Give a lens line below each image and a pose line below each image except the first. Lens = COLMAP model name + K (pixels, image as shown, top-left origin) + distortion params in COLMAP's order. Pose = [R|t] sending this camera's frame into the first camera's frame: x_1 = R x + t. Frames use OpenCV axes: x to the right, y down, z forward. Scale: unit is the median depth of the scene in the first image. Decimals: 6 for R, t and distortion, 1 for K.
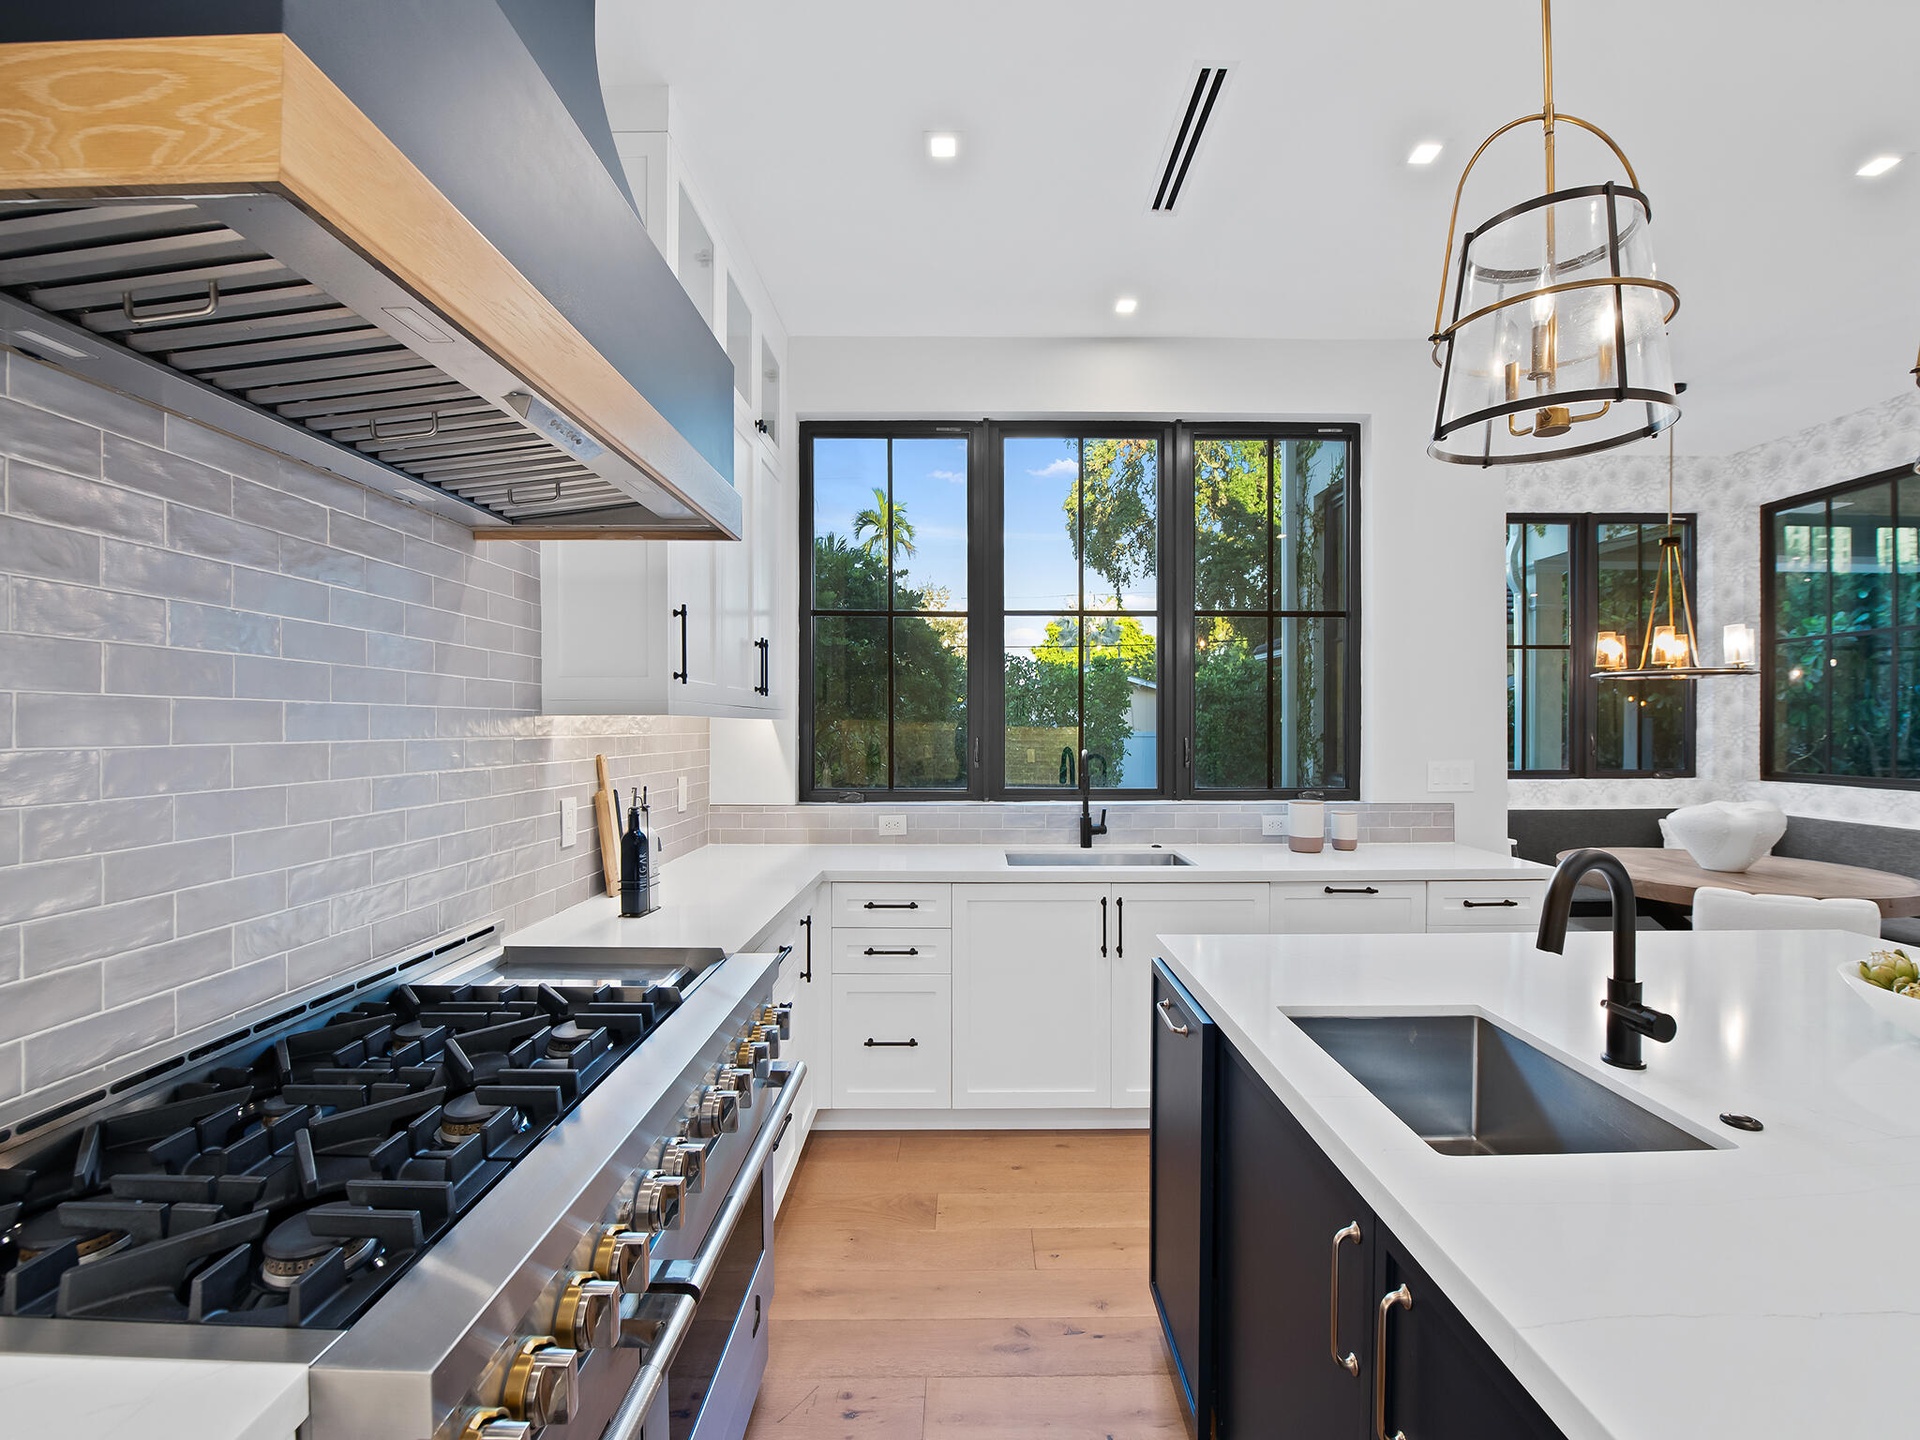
lens RADIAL K [[833.3, 0, 937.0], [0, 833.3, 747.5], [0, 0, 1]] dist [-0.009072, -0.006482]
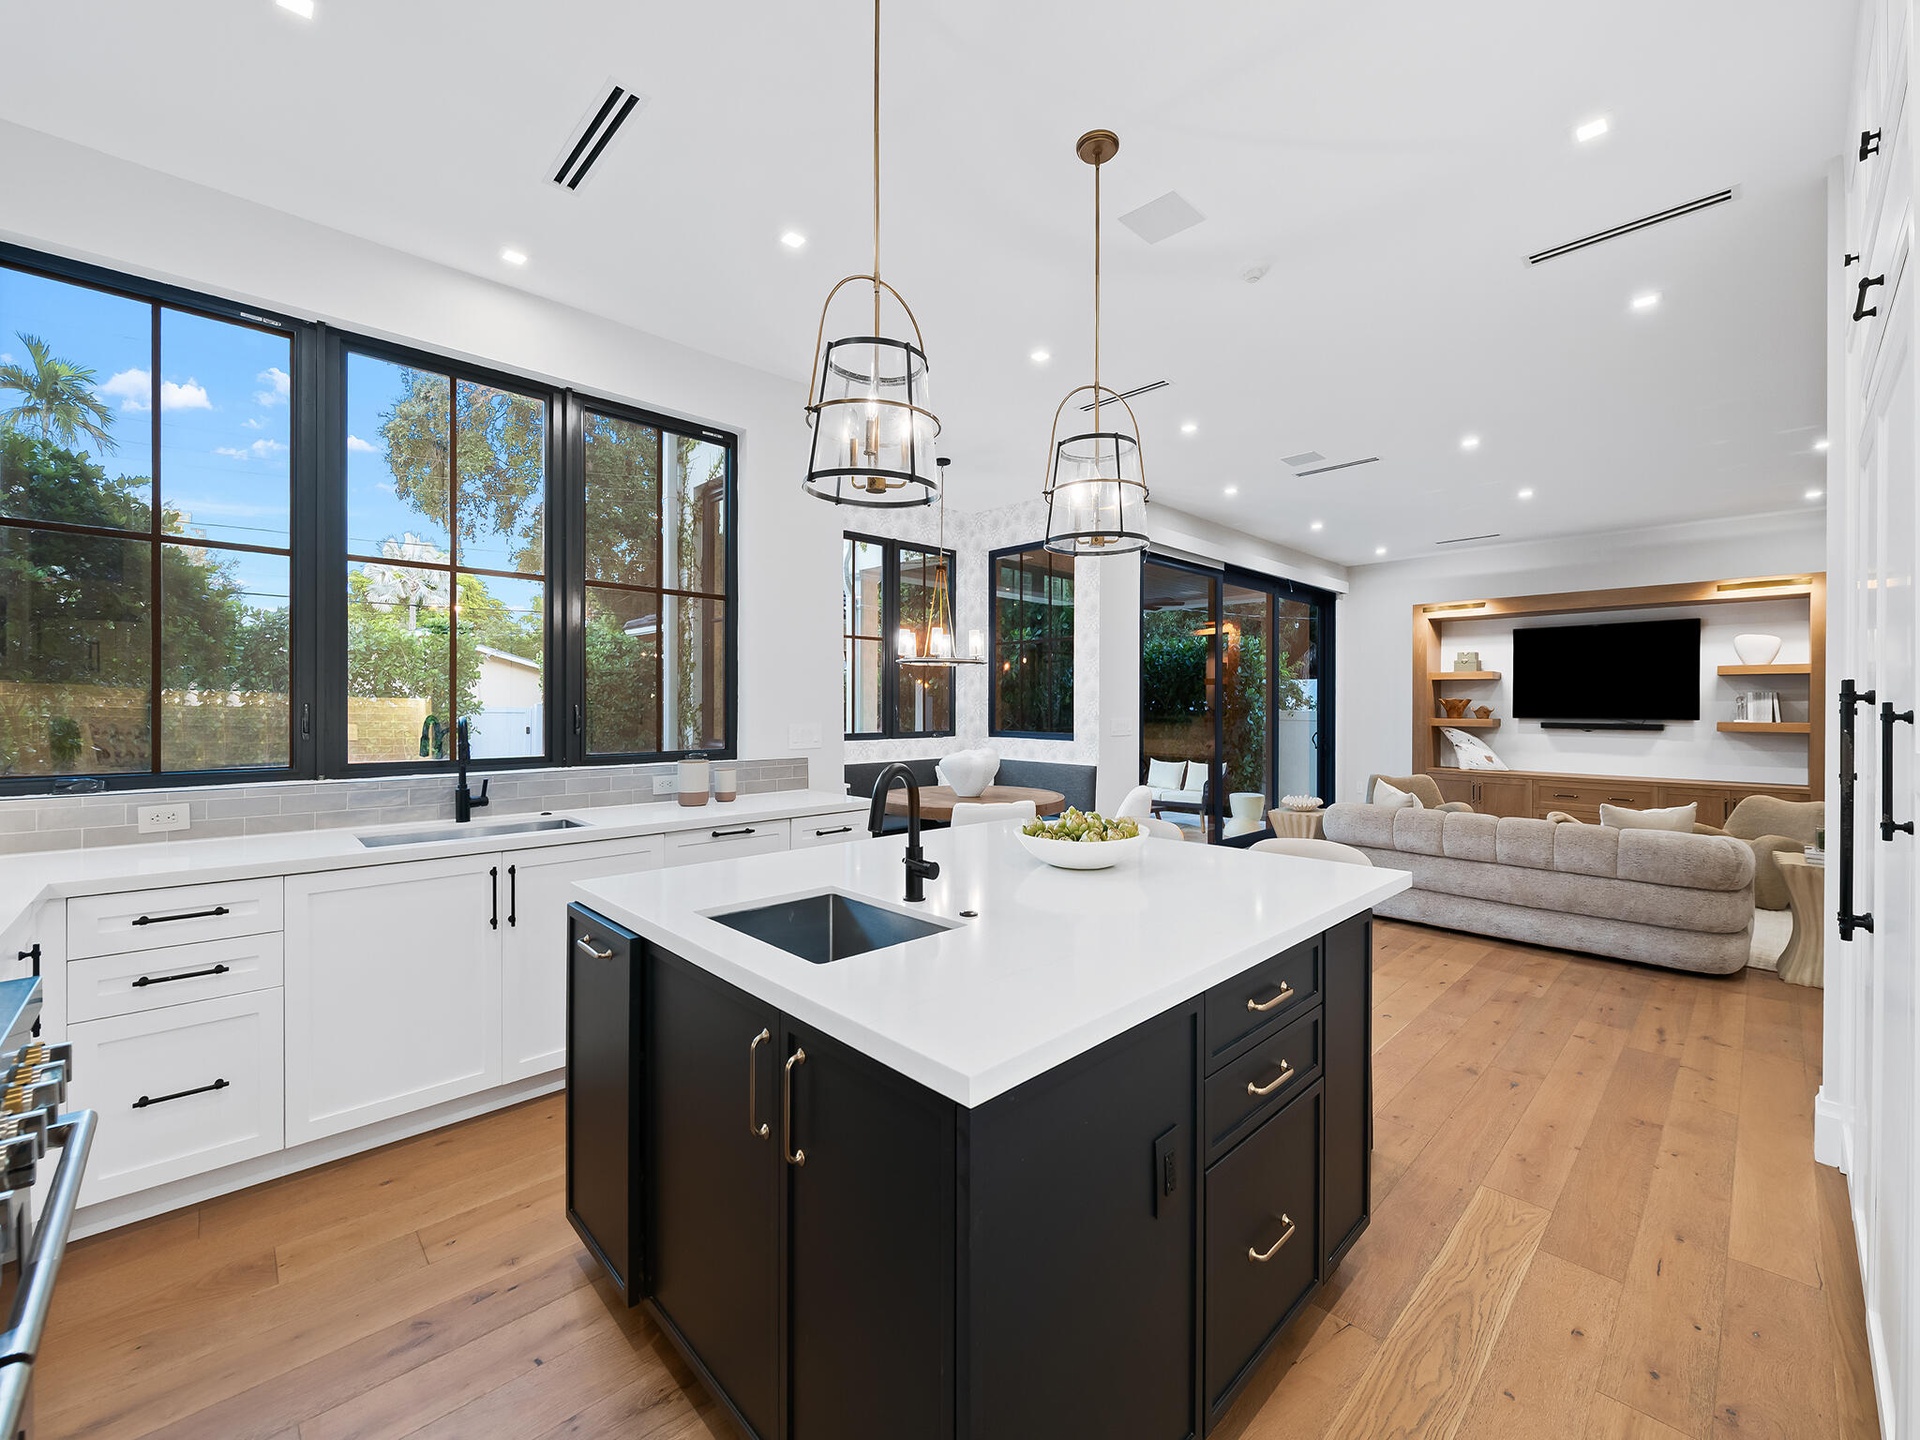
lens RADIAL K [[866.2, 0, 961.5], [0, 866.2, 715.2], [0, 0, 1]] dist [-0.001567, -0.000821]
pose [[0.734622, 0.006497, 0.678445, -0.089145], [0.003429, 0.999906, -0.013288, 0.021100], [-0.678468, 0.012088, 0.734531, -0.111531]]
